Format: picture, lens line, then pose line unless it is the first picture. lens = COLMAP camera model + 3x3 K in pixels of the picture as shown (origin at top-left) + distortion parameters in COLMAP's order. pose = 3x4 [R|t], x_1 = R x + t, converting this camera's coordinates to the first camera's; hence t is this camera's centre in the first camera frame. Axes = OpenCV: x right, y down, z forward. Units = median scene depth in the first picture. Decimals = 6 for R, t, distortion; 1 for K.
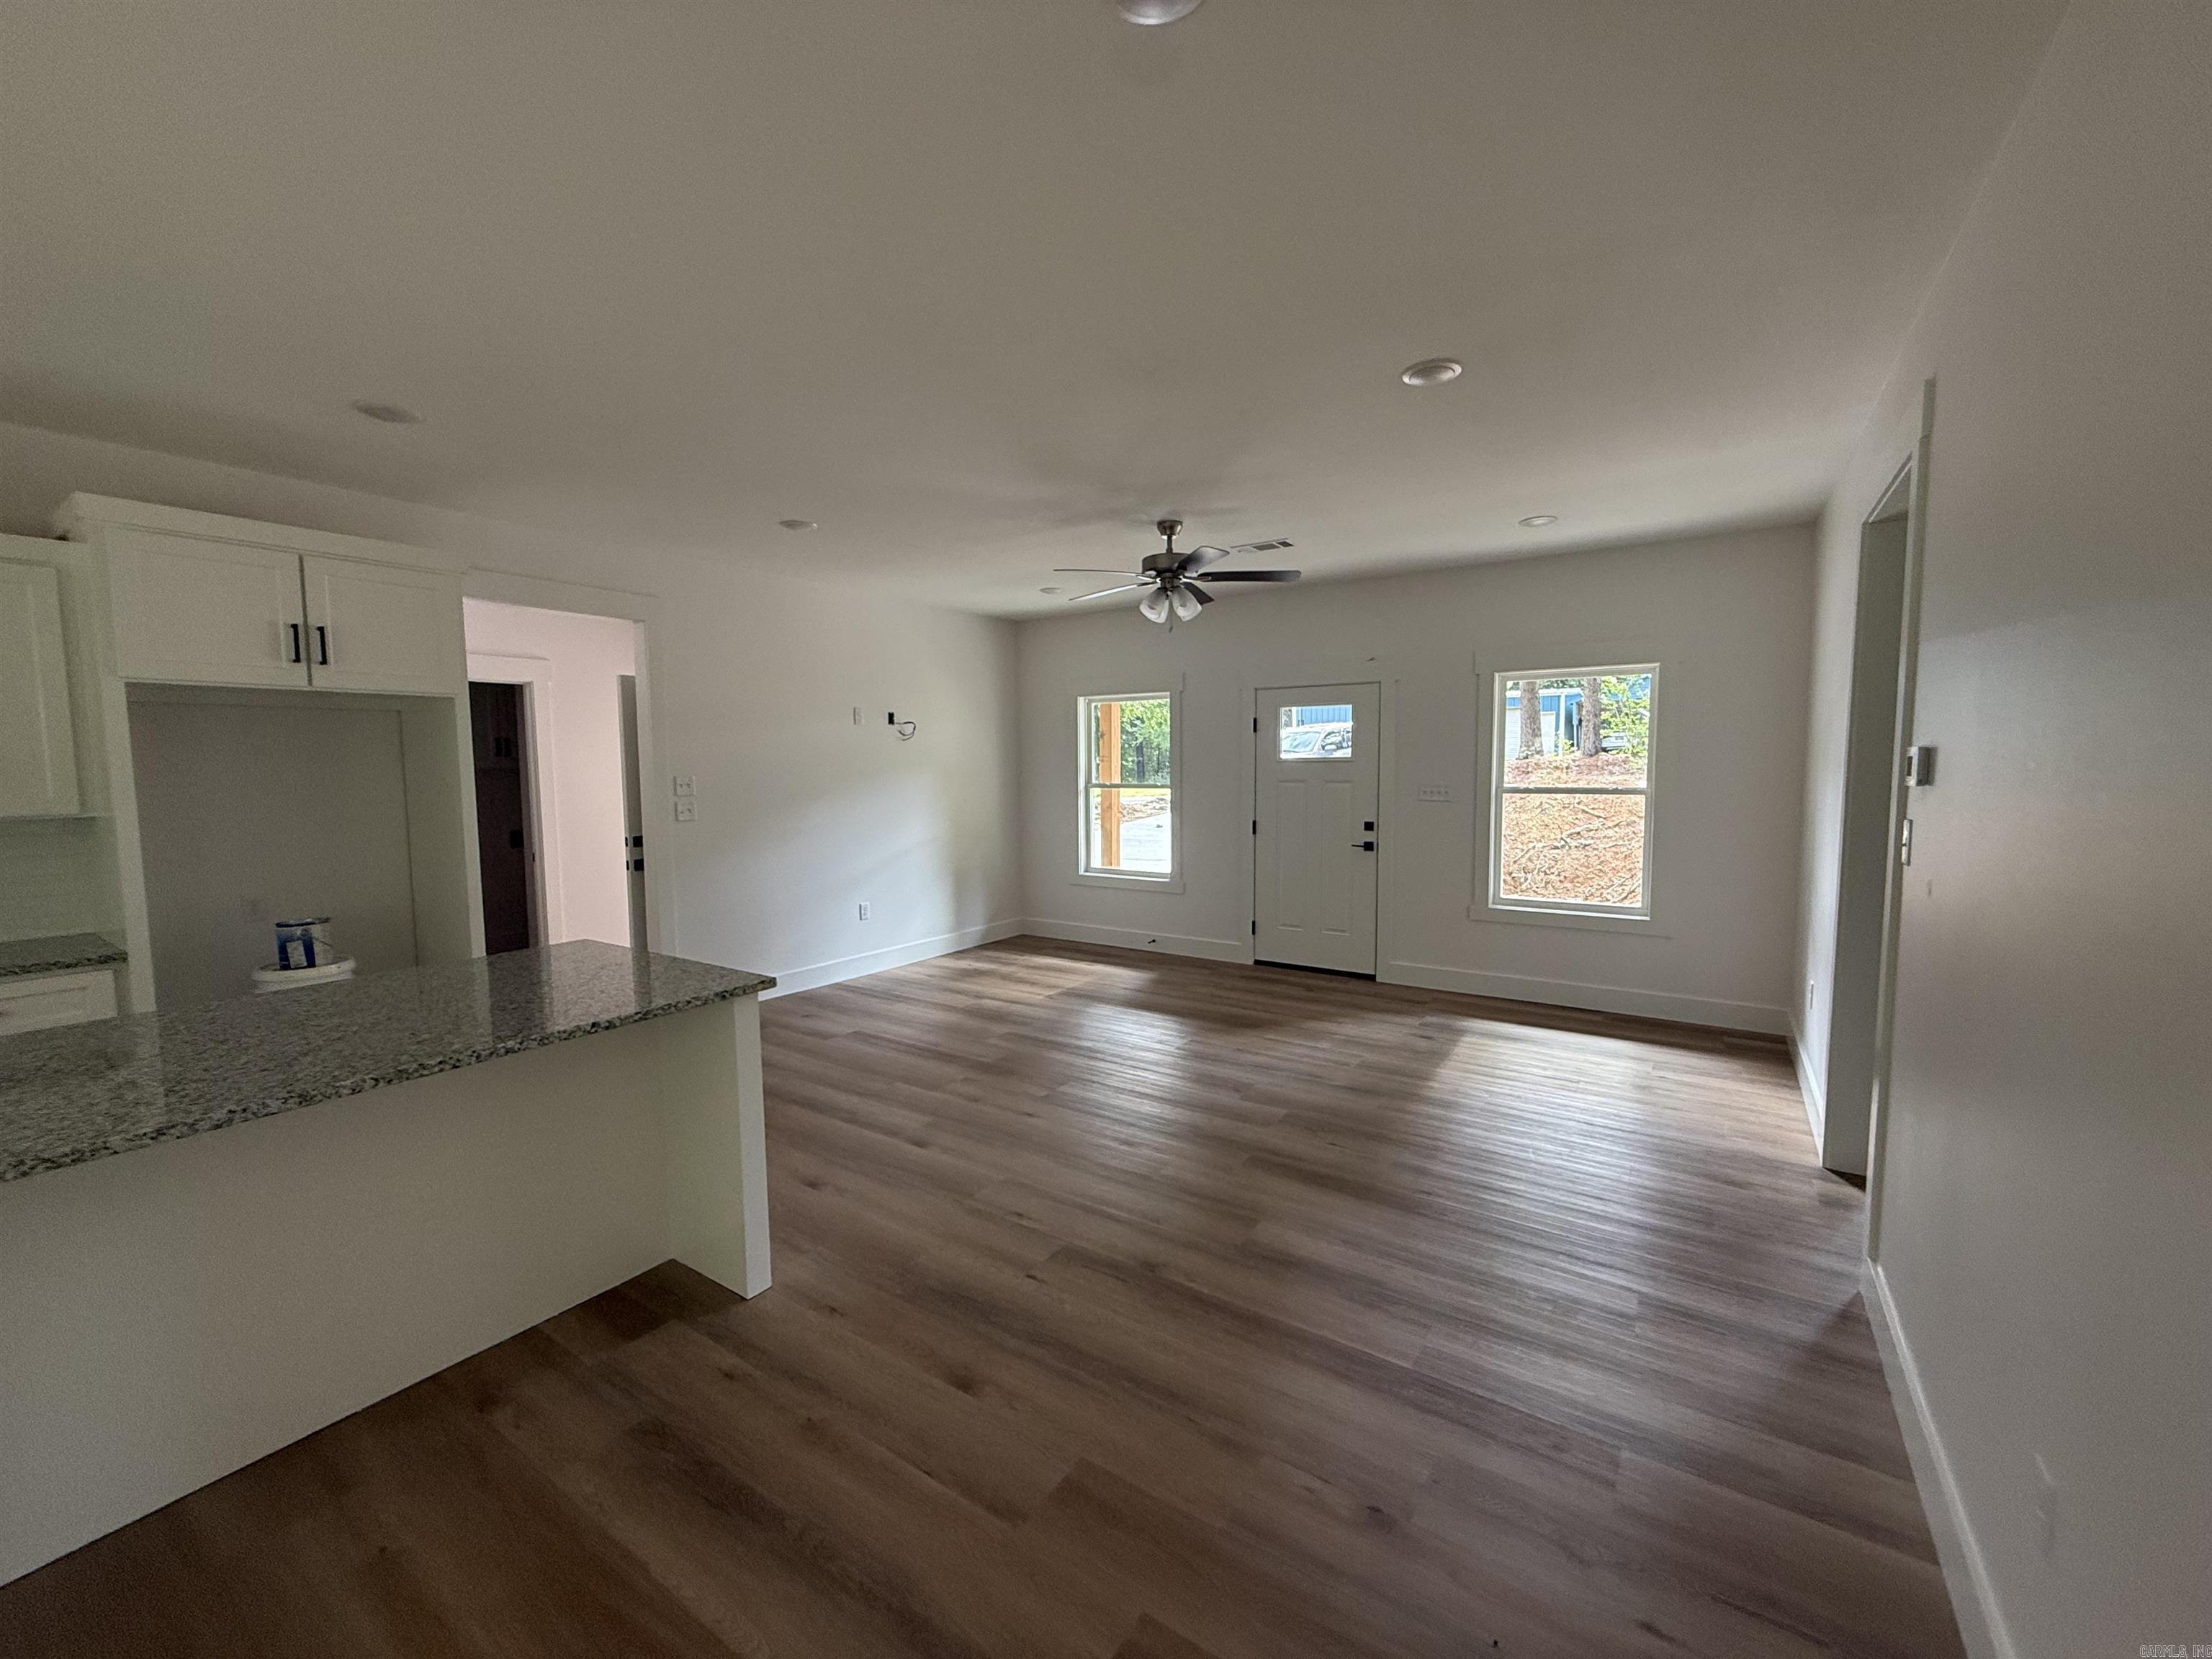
lens RADIAL K [[881.4, 0, 1100.3], [0, 881.4, 830.6], [0, 0, 1]] dist [0.000128, -0.000181]
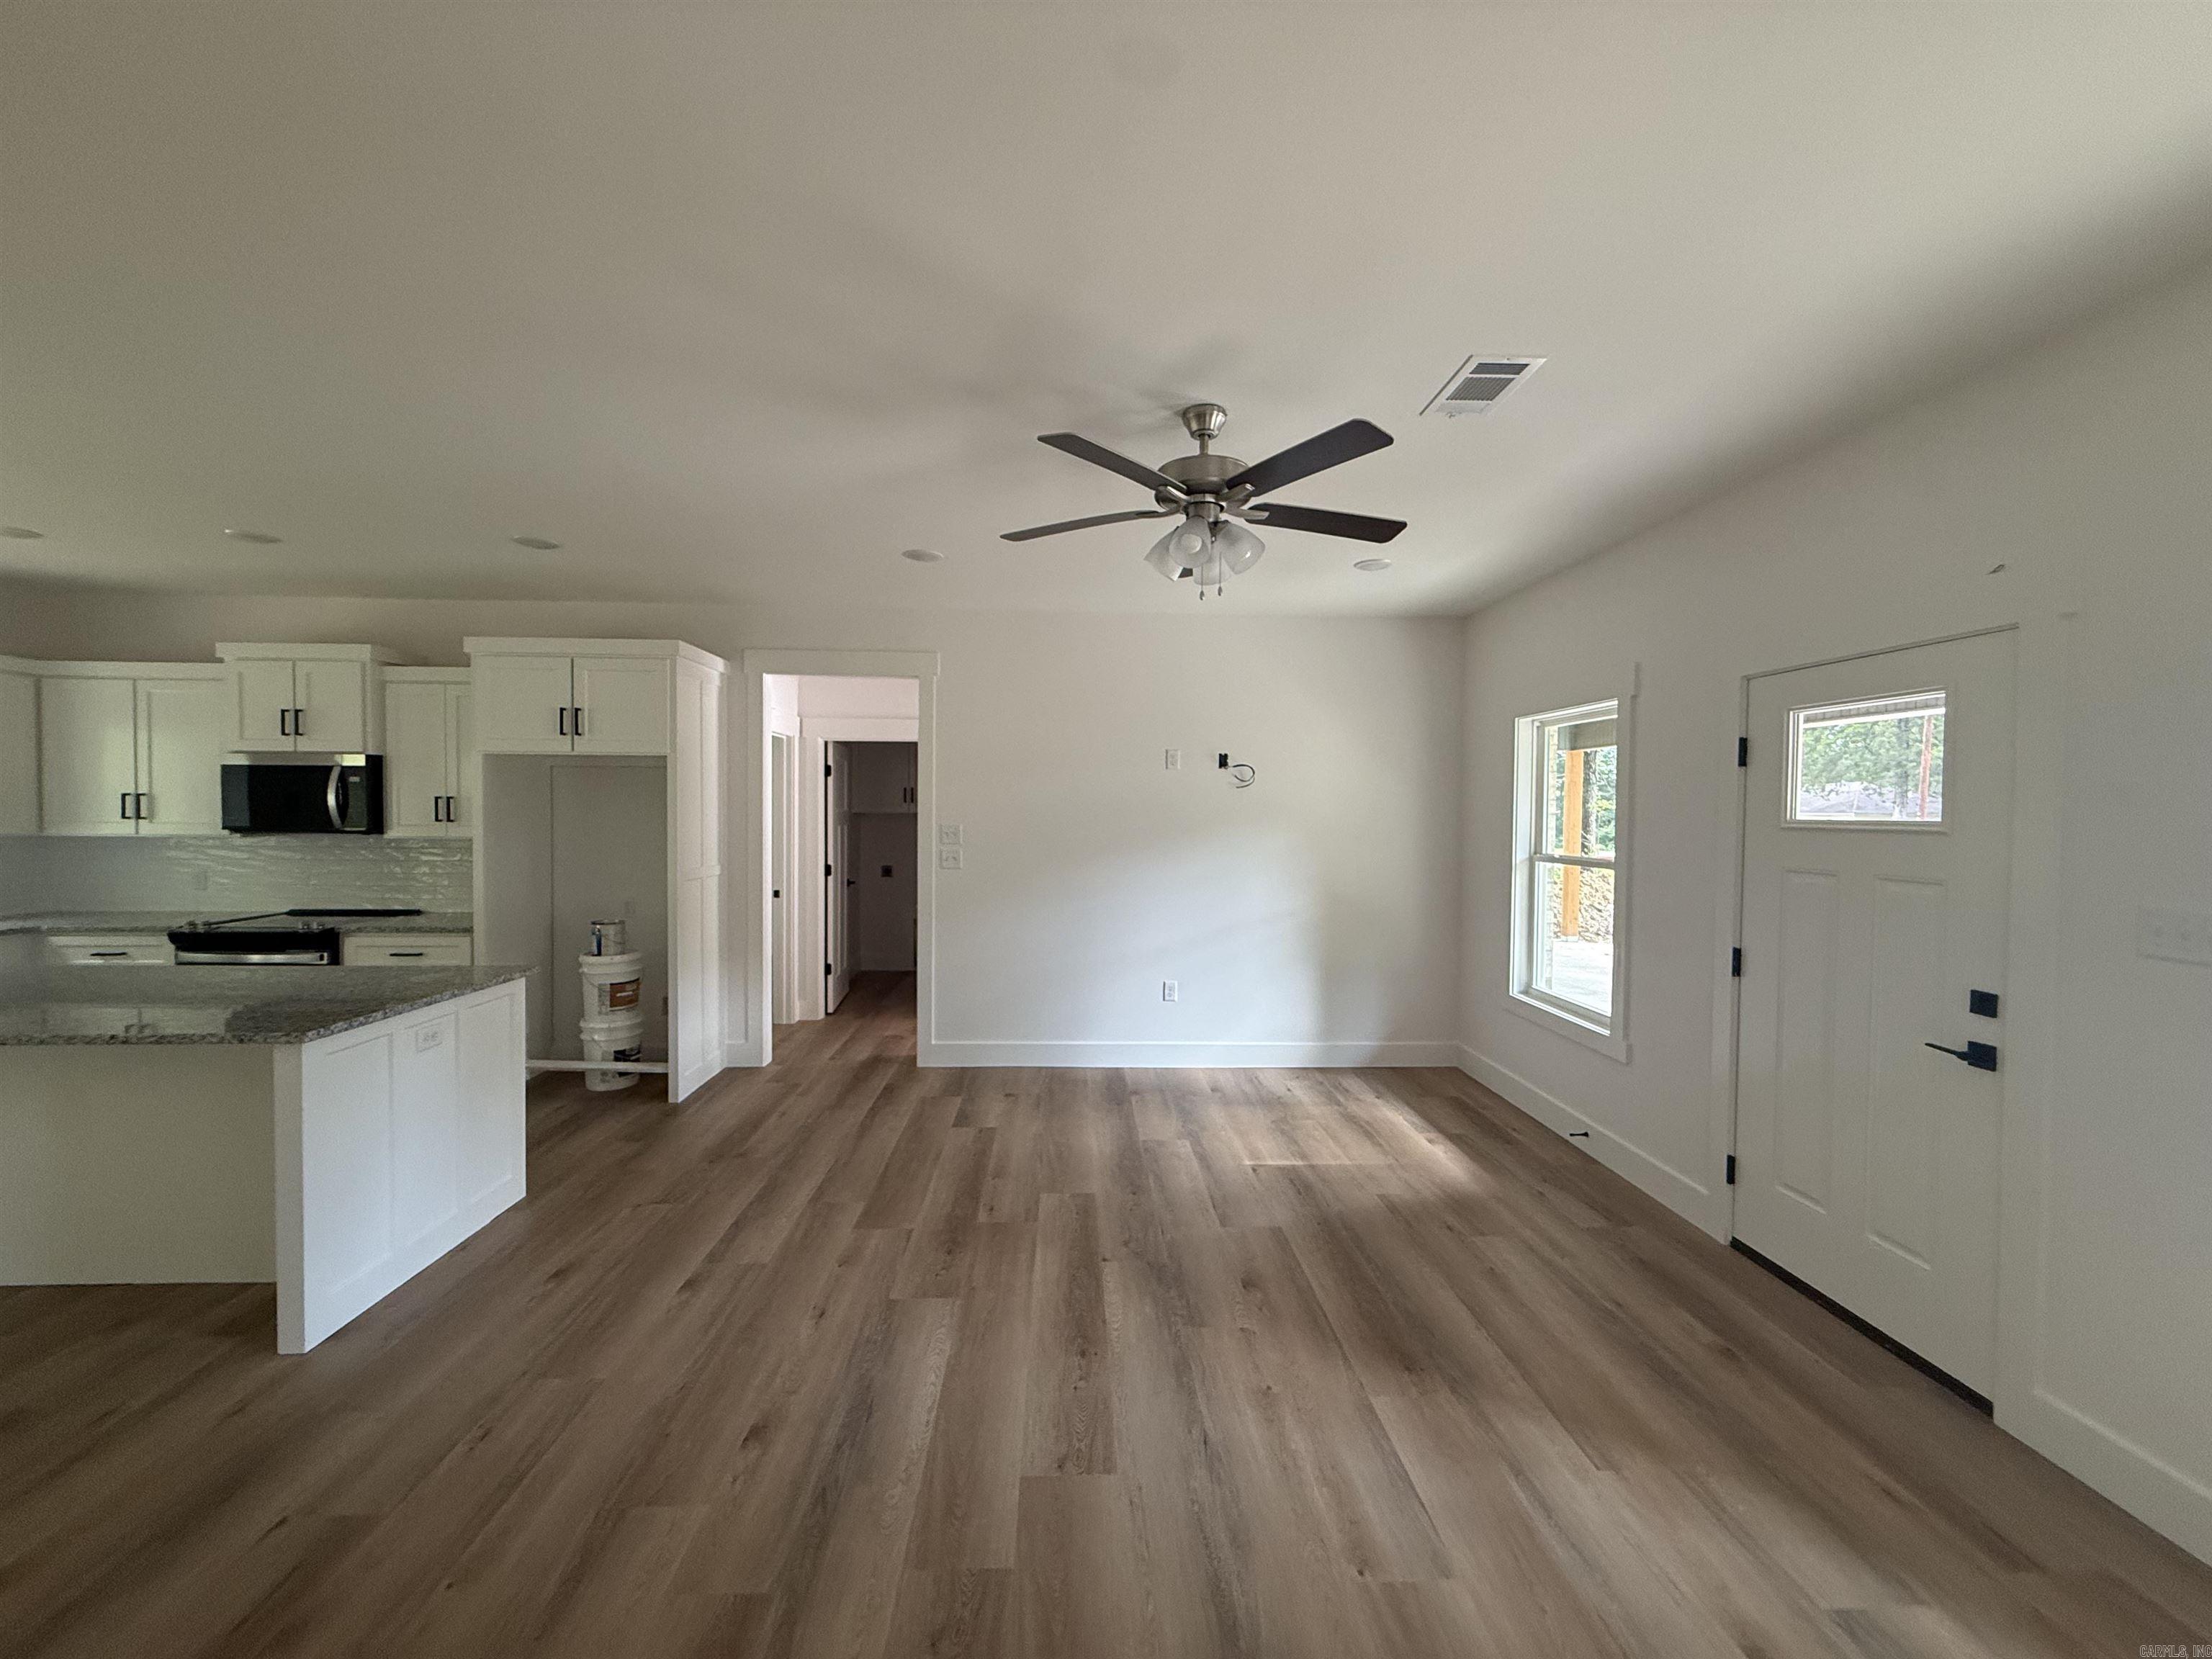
lens RADIAL K [[881.4, 0, 1100.3], [0, 881.4, 830.6], [0, 0, 1]] dist [0.000128, -0.000181]
pose [[0.594508, 0.032268, -0.803442, 0.657390], [-0.076456, 0.996936, -0.016534, -0.075630], [0.800446, 0.071257, 0.595154, 0.792167]]
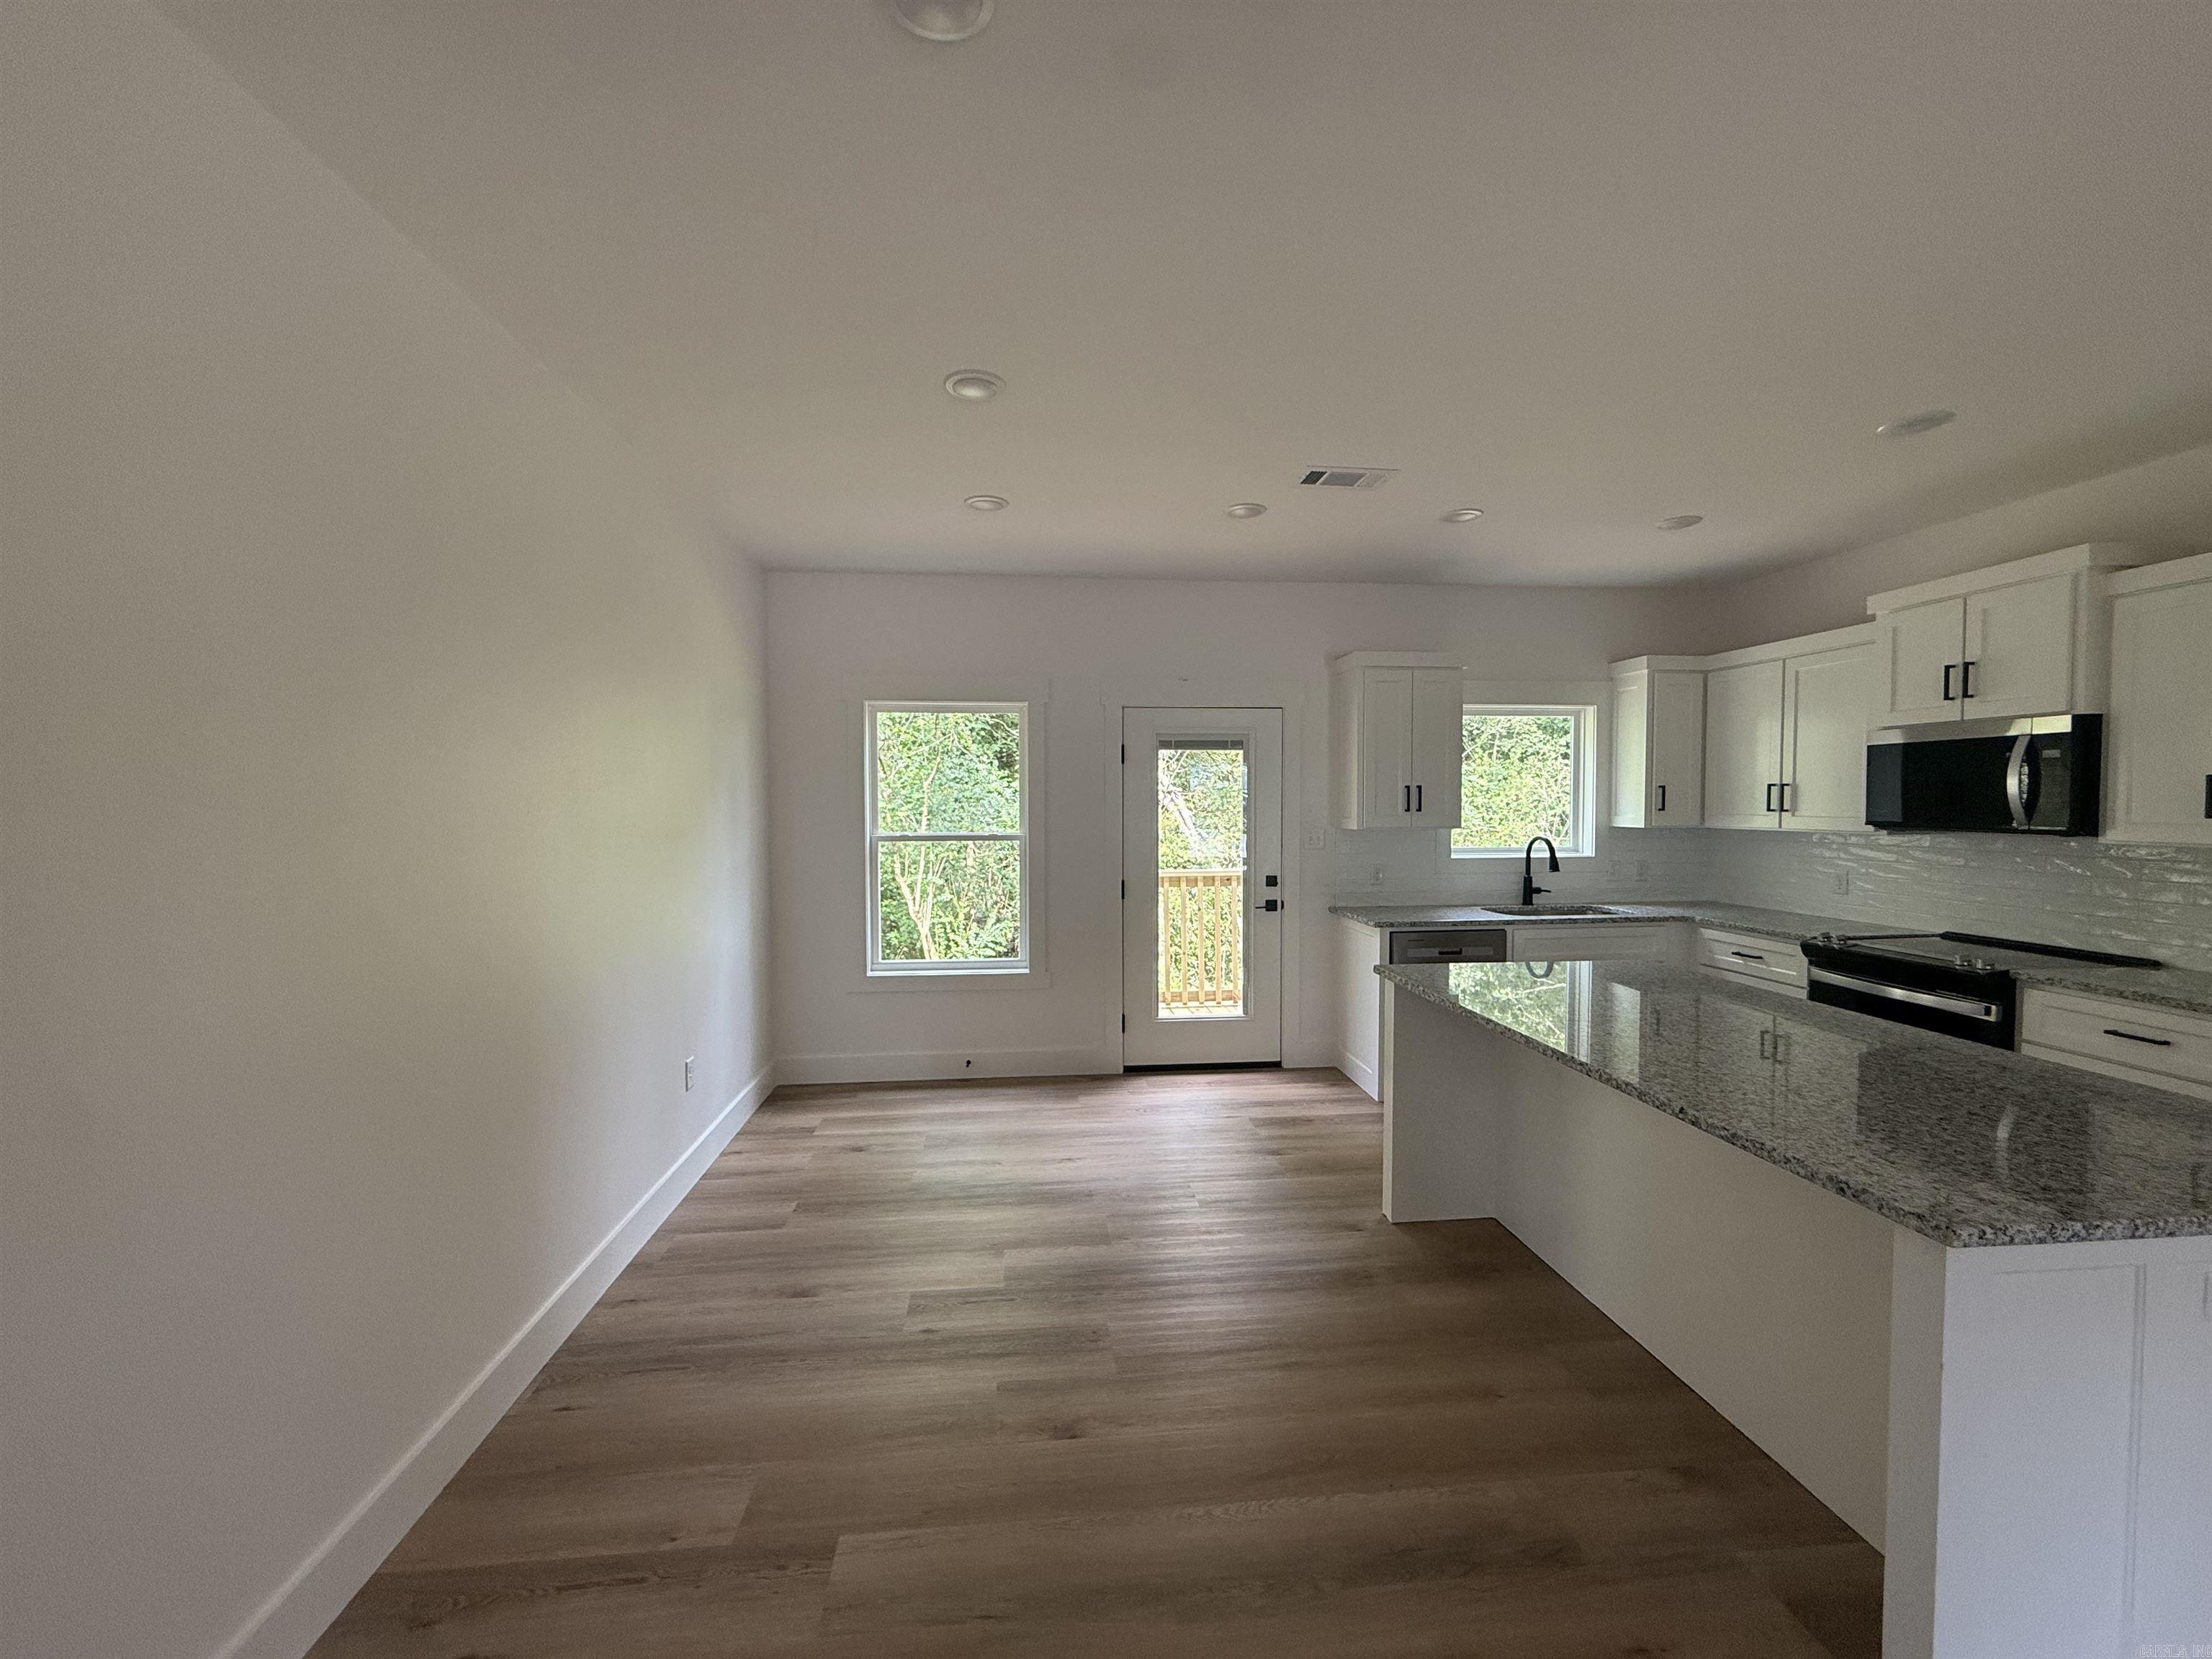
lens RADIAL K [[881.4, 0, 1100.3], [0, 881.4, 830.6], [0, 0, 1]] dist [0.000128, -0.000181]
pose [[-0.768580, 0.032502, -0.638927, 0.219906], [-0.040545, 0.994226, 0.099349, -0.060681], [0.638467, 0.102263, -0.762825, 0.750276]]
